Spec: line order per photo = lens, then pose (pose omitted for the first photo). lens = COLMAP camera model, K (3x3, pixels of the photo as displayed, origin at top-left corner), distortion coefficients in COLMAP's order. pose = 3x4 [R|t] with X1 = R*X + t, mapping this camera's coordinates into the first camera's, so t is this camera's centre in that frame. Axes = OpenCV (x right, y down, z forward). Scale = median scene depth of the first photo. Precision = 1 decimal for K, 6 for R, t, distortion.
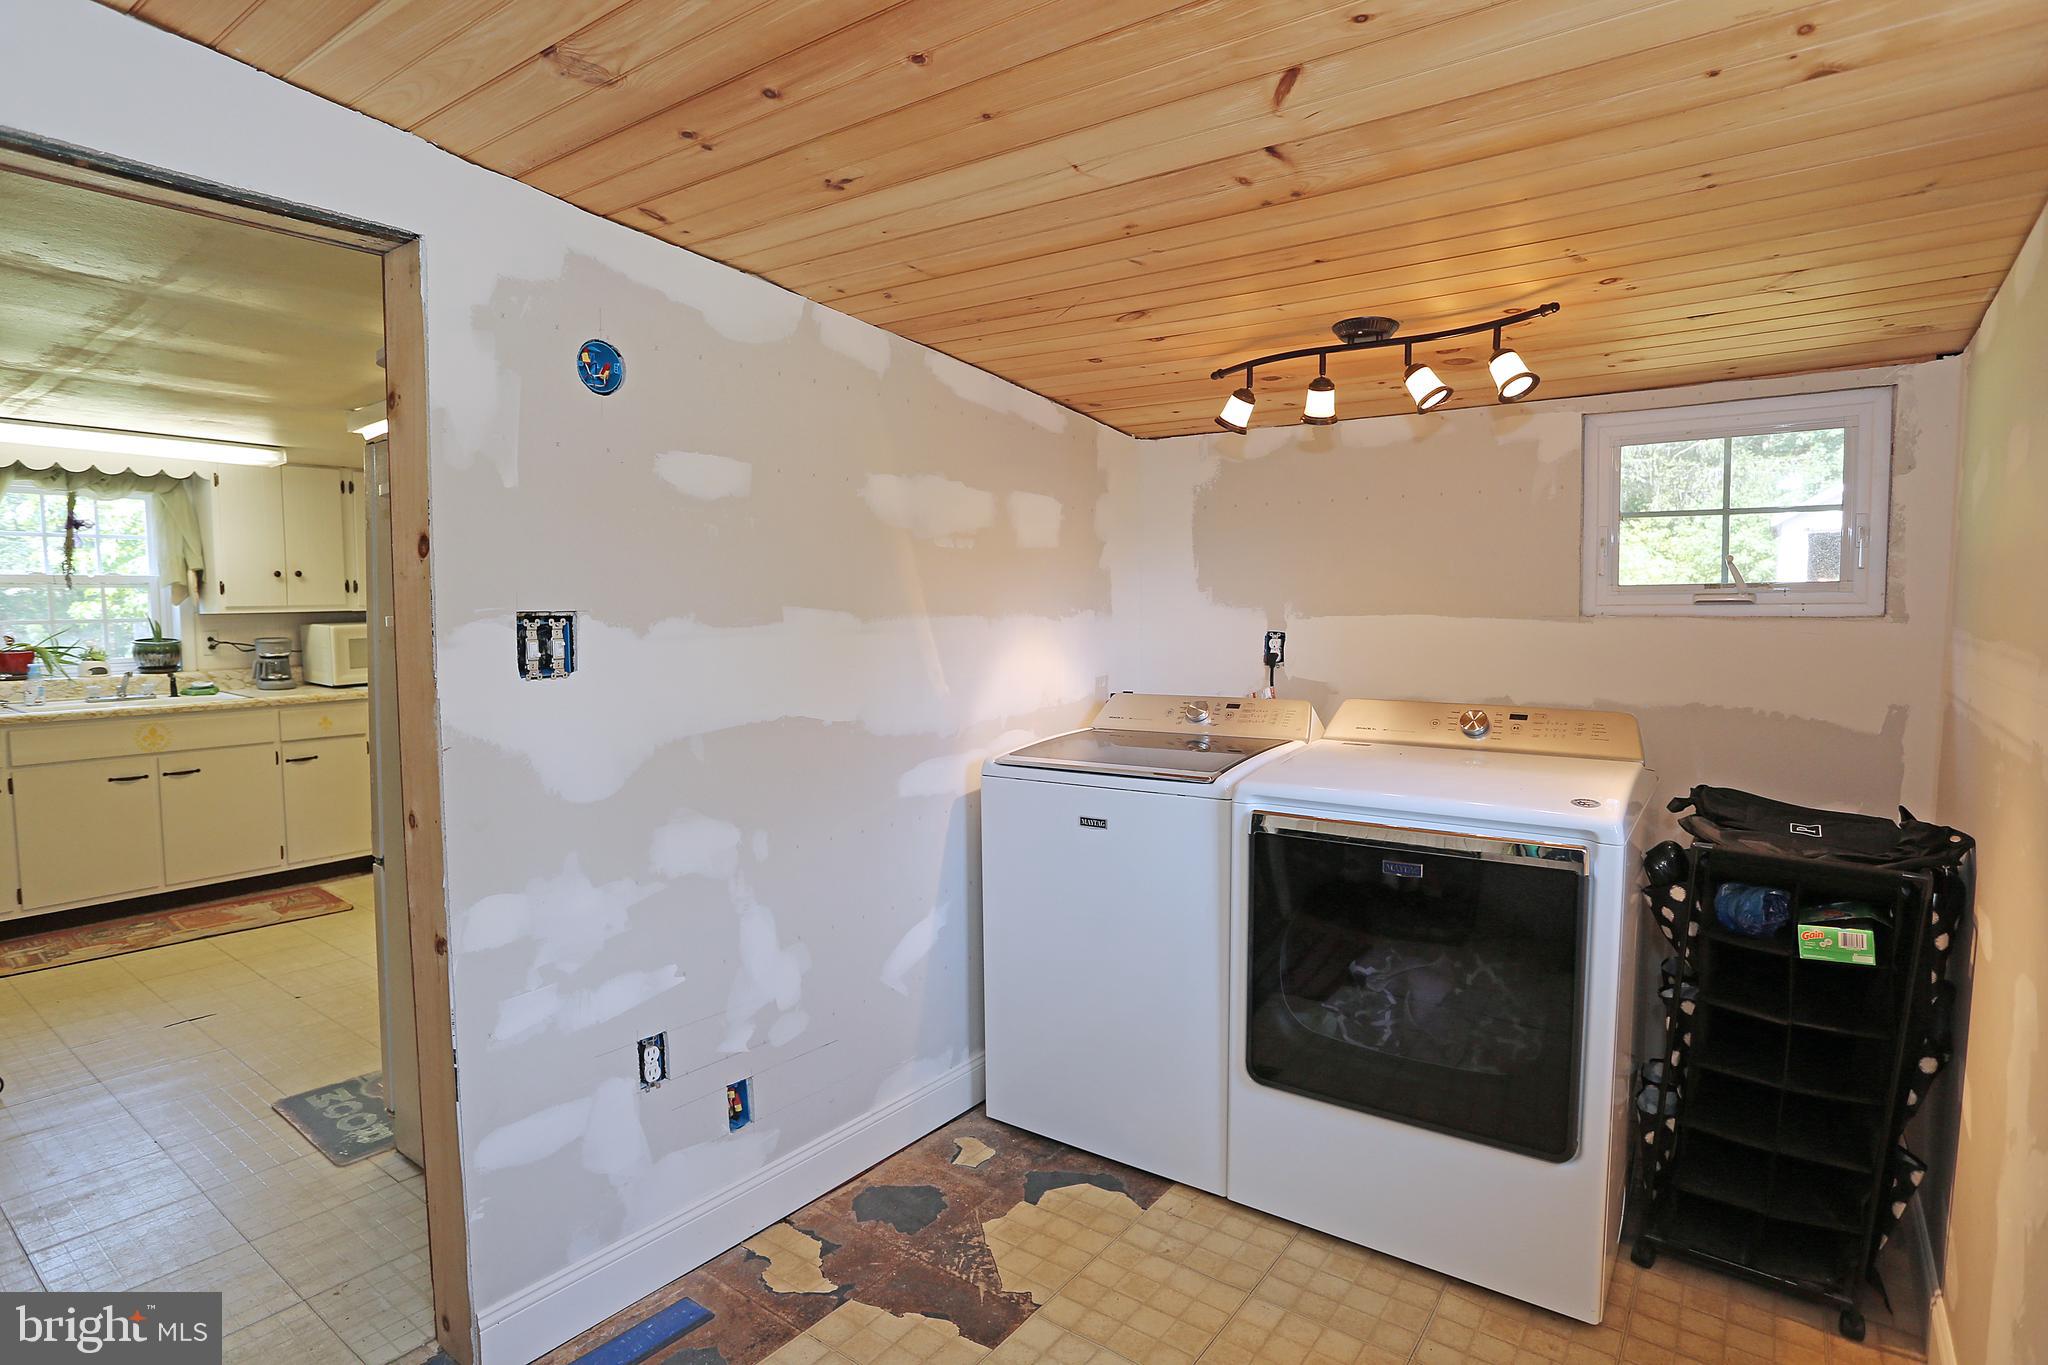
lens RADIAL K [[1085.6, 0, 1010.9], [0, 1085.6, 672.8], [0, 0, 1]] dist [-0.078032, 0.033921]
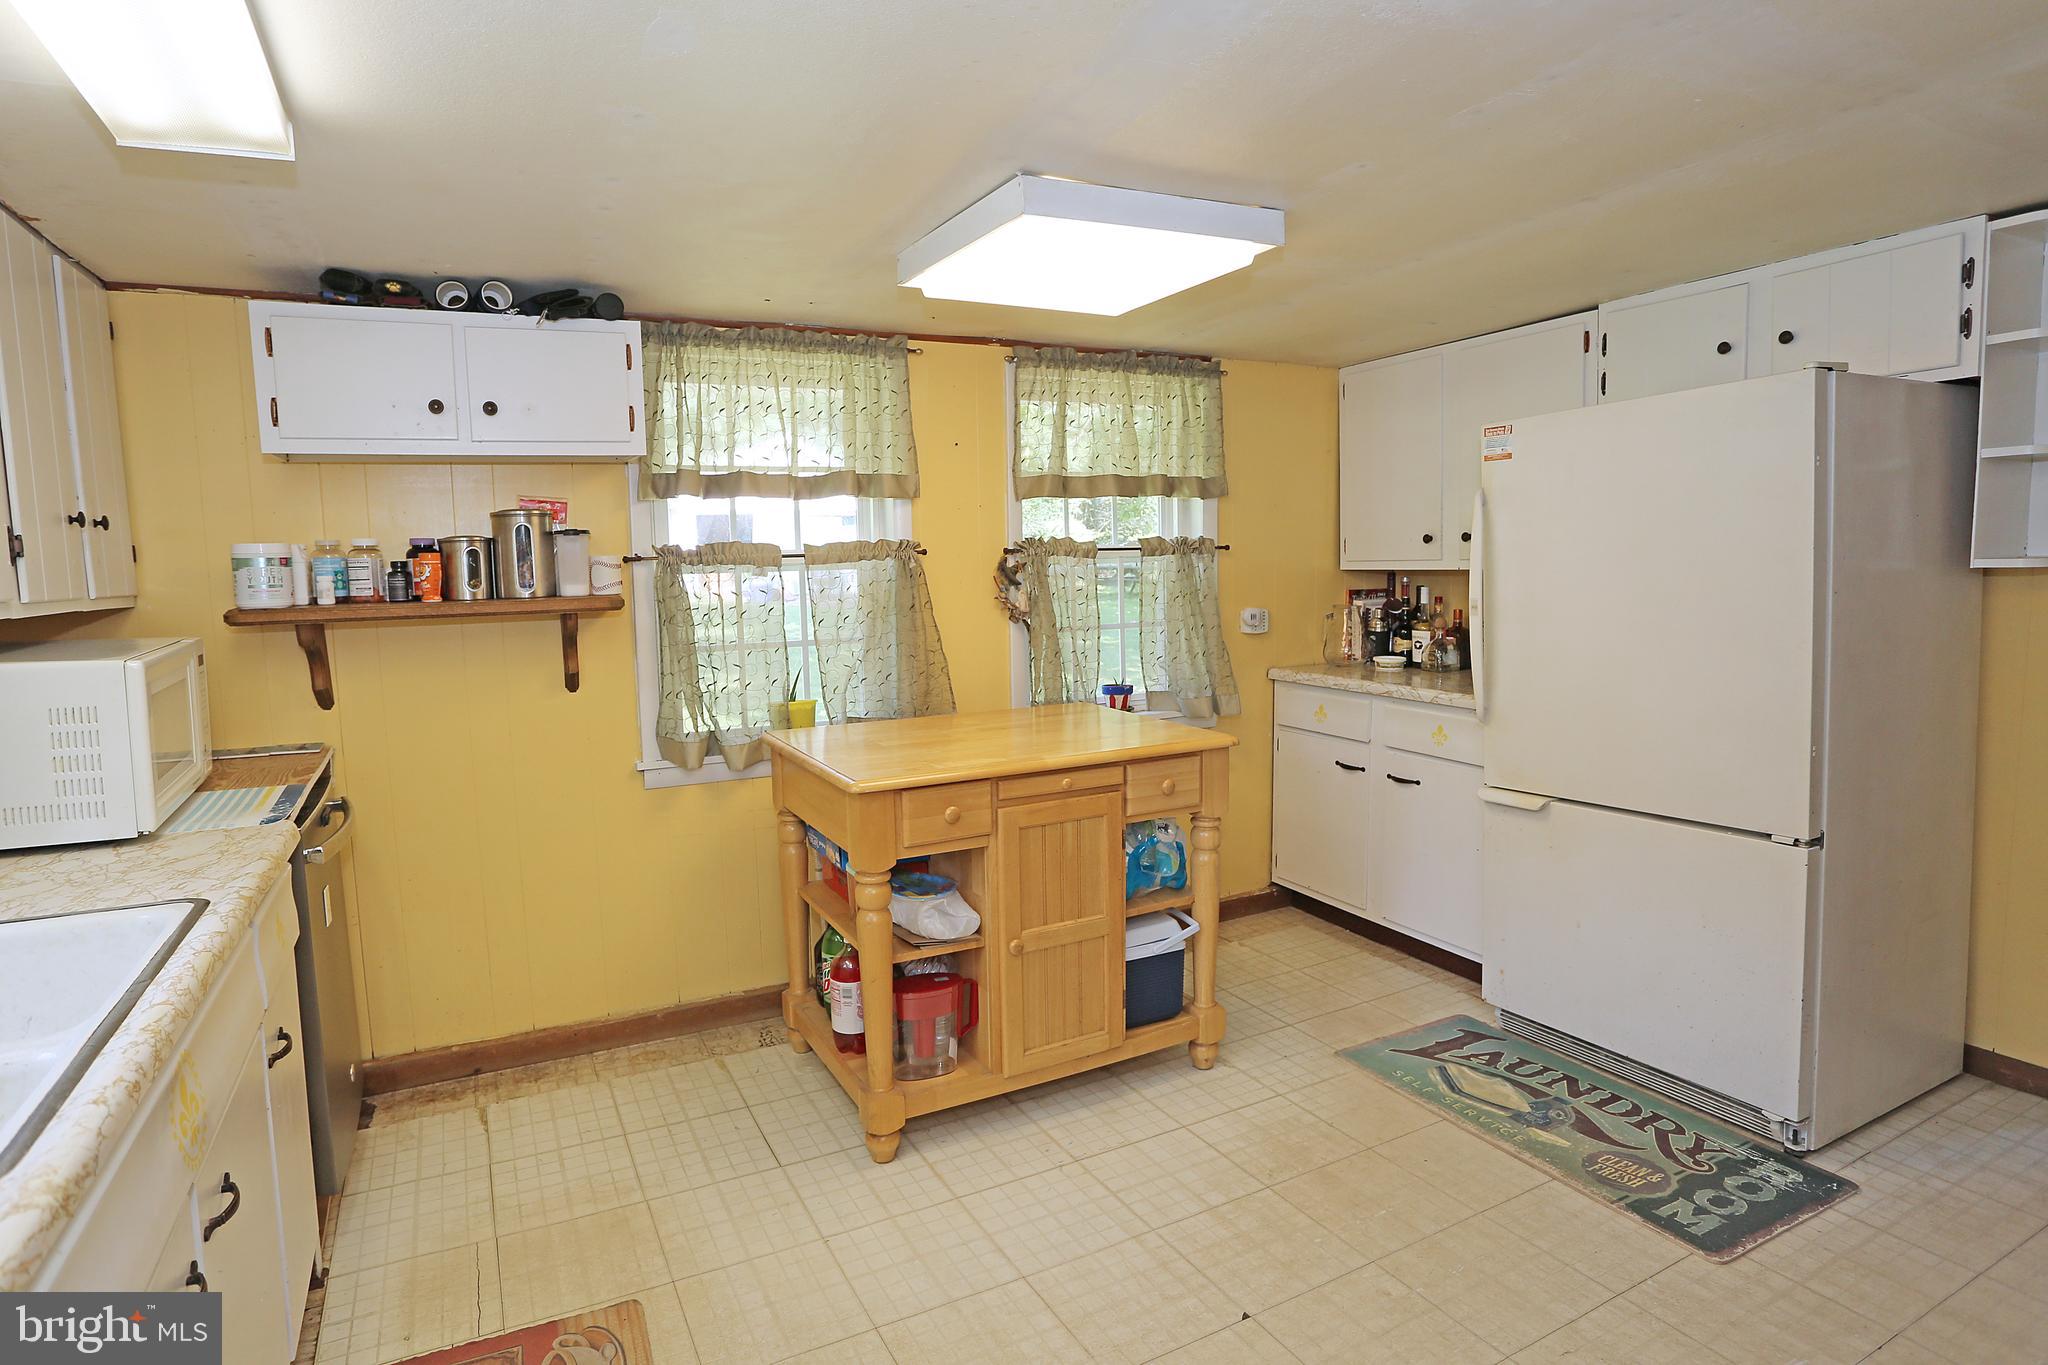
lens RADIAL K [[1085.6, 0, 1010.9], [0, 1085.6, 672.8], [0, 0, 1]] dist [-0.078032, 0.033921]
pose [[0.426655, -0.099645, 0.898908, -0.887520], [0.083921, 0.993986, 0.070353, -0.043561], [-0.900512, 0.045421, 0.432451, 0.654096]]
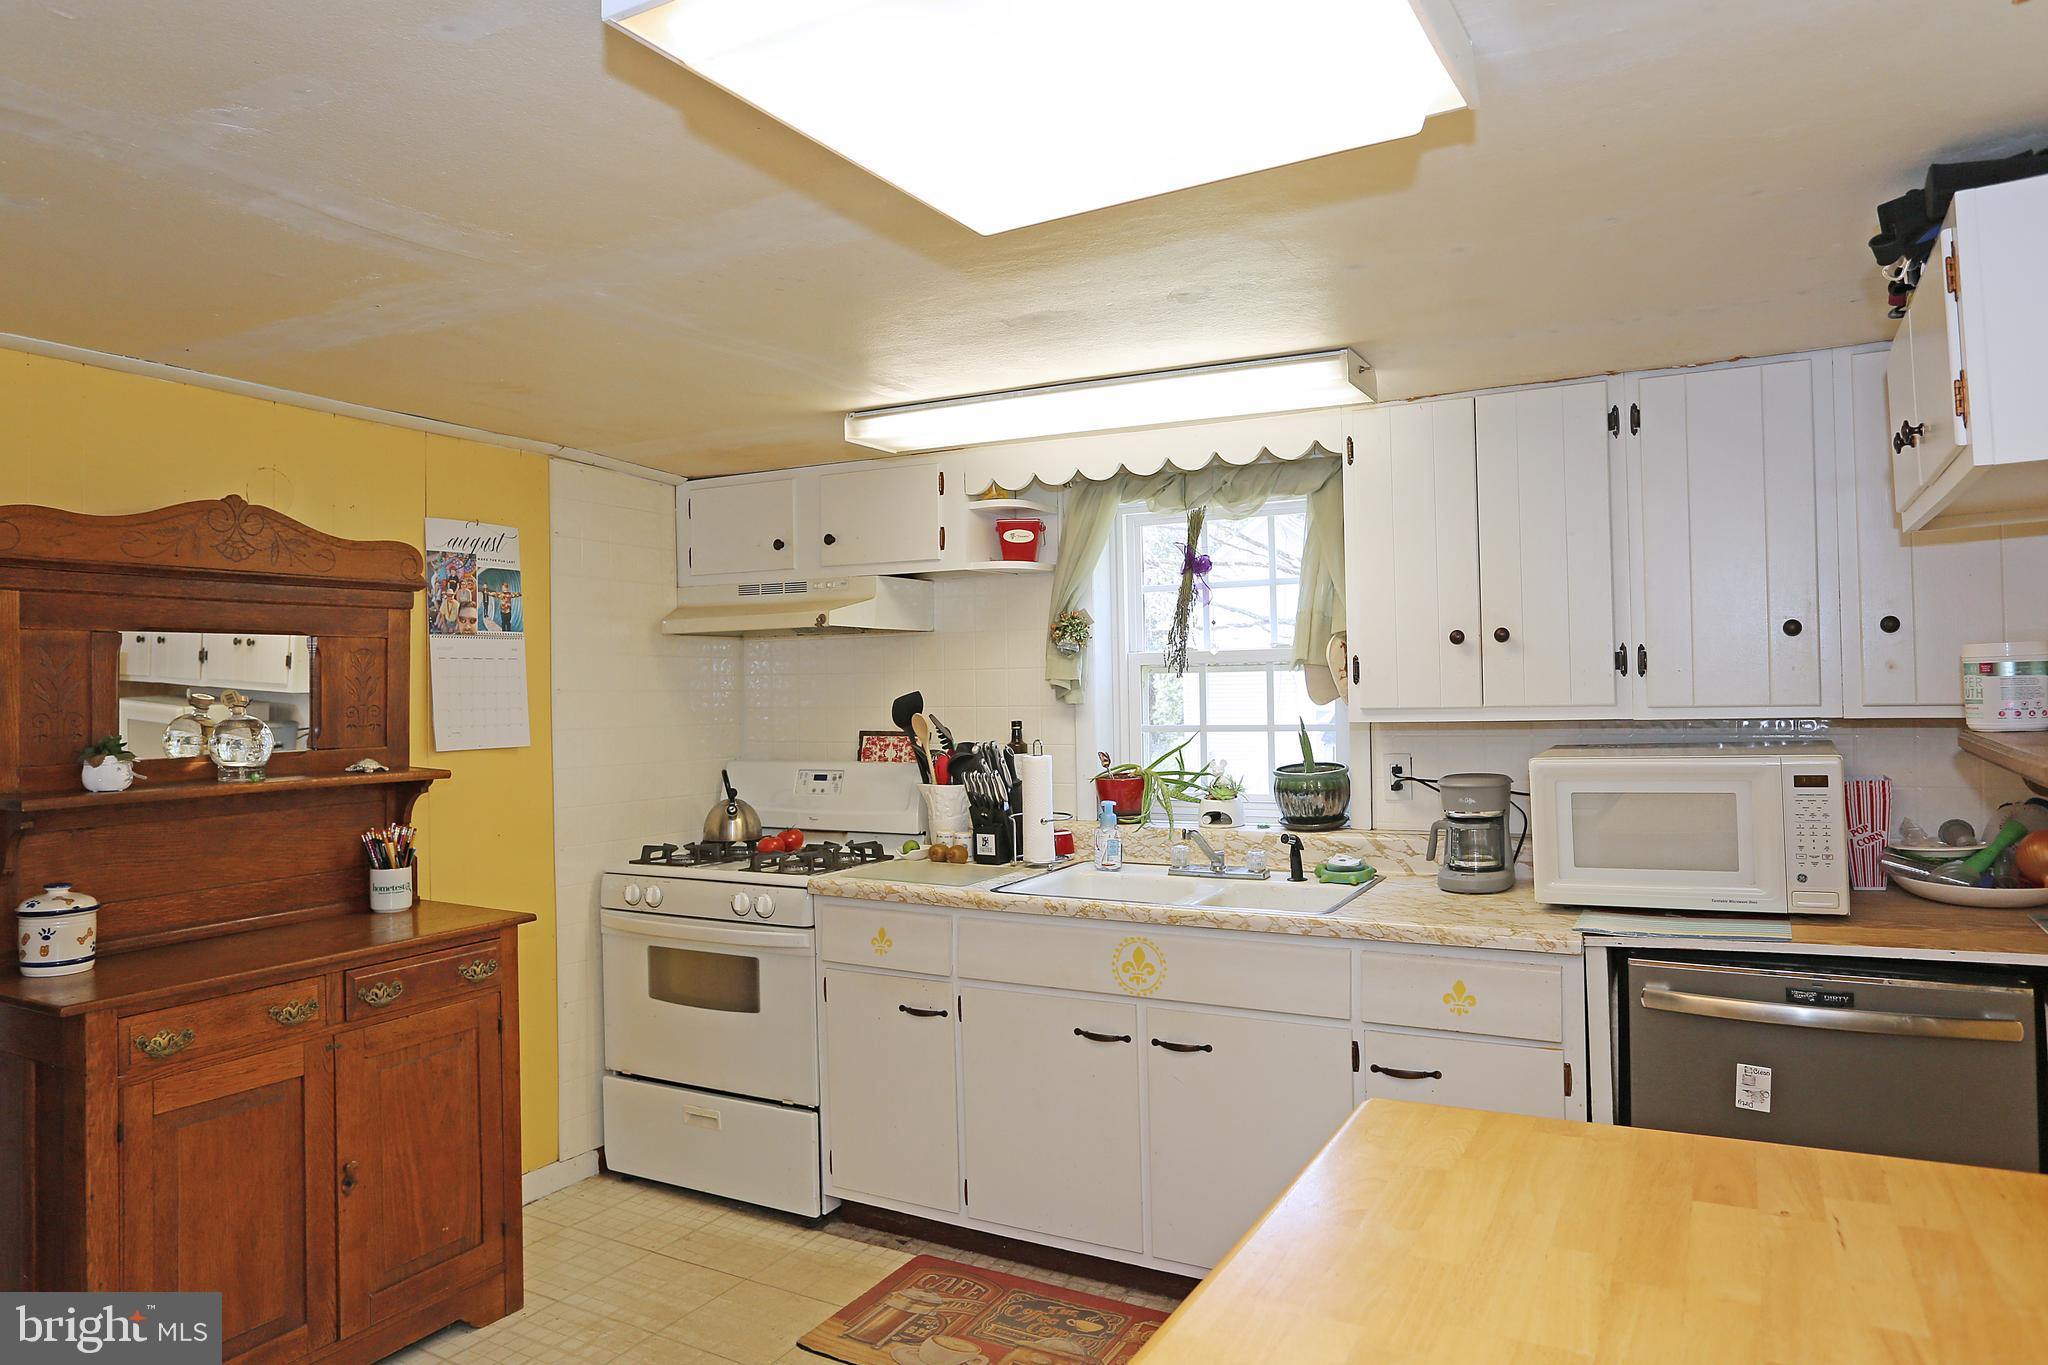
lens RADIAL K [[1333.6, 0, 981.9], [0, 1333.6, 674.0], [0, 0, 1]] dist [-0.064912, 0.059854]
pose [[0.115250, -0.005557, -0.993321, -0.166903], [-0.048514, 0.998760, -0.011216, -0.066028], [0.992151, 0.049482, 0.114838, 0.783074]]
